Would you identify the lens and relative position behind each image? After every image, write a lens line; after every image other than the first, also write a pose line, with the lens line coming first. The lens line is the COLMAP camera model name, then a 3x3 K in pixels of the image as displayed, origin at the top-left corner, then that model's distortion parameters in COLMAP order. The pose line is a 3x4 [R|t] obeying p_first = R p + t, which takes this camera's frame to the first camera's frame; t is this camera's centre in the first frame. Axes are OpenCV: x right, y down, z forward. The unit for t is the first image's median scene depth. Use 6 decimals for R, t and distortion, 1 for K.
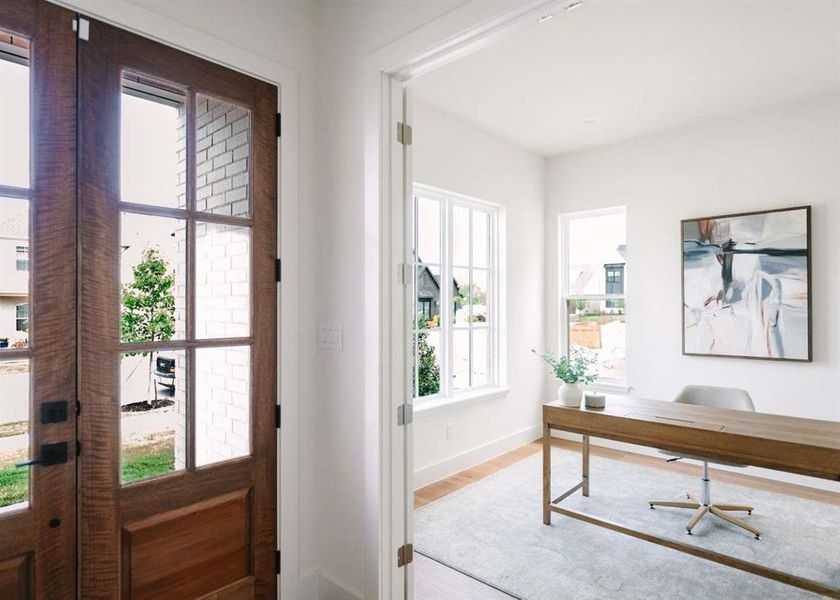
lens RADIAL K [[502.3, 0, 413.3], [0, 502.3, 308.5], [0, 0, 1]] dist [-0.002241, -0.000023]
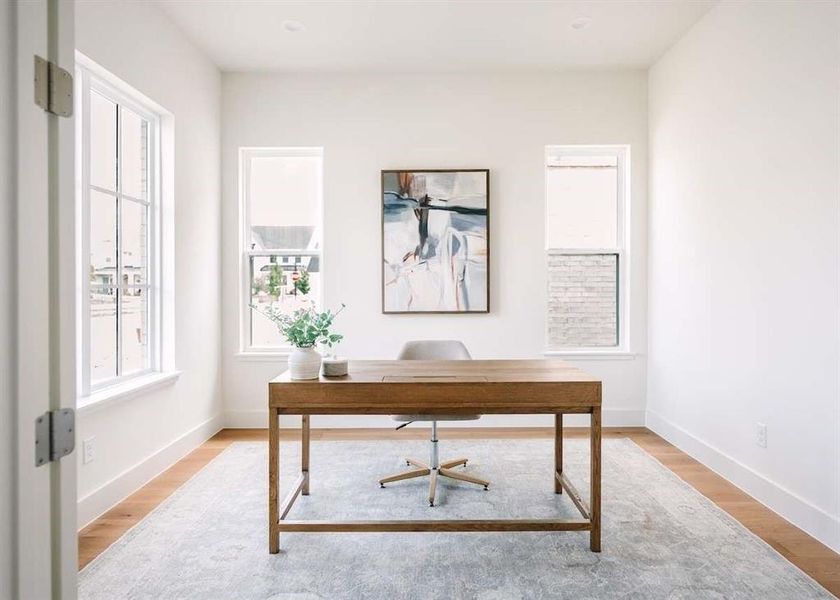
lens RADIAL K [[488.6, 0, 423.9], [0, 488.6, 291.9], [0, 0, 1]] dist [-0.000060, -0.000851]
pose [[0.724154, -0.003710, 0.689628, -0.045051], [0.008624, 0.999956, -0.003677, 0.062685], [-0.689584, 0.008611, 0.724154, 0.320393]]
